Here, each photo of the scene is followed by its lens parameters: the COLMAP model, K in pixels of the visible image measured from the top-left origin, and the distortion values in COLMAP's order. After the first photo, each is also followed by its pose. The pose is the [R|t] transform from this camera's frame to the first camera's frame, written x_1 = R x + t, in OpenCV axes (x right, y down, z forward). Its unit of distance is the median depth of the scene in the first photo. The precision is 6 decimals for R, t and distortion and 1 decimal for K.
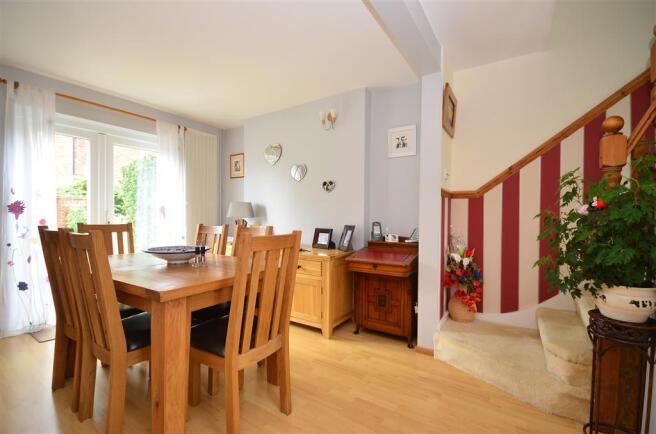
lens RADIAL K [[290.6, 0, 334.2], [0, 290.6, 219.6], [0, 0, 1]] dist [-0.004387, -0.008311]
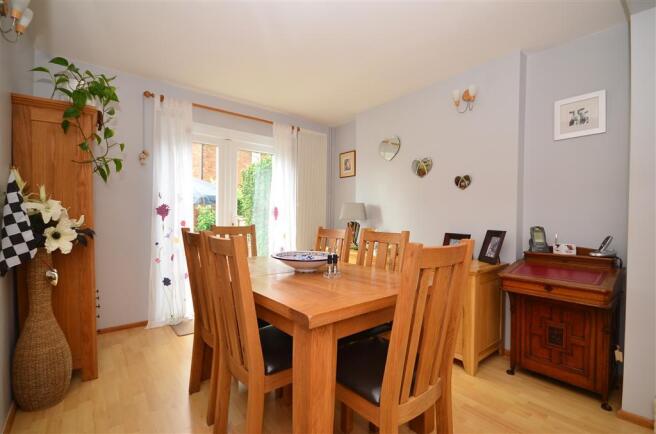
lens RADIAL K [[298.1, 0, 328.4], [0, 298.1, 218.7], [0, 0, 1]] dist [-0.002595, -0.002873]
pose [[0.947066, 0.002821, -0.321027, -0.131601], [-0.005111, 0.999967, -0.006289, -0.005019], [0.320999, 0.007597, 0.947049, 0.109137]]
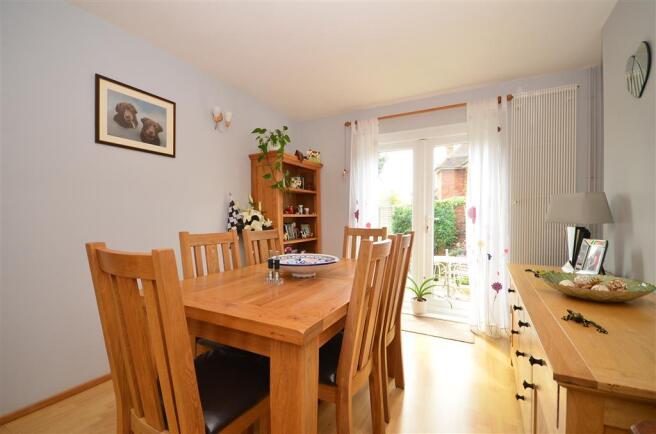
lens RADIAL K [[290.6, 0, 331.2], [0, 290.6, 219.5], [0, 0, 1]] dist [-0.004387, -0.008311]
pose [[0.076572, -0.002602, -0.997061, 0.234948], [-0.013372, 0.999904, -0.003637, -0.010380], [0.996974, 0.013611, 0.076530, 0.744233]]
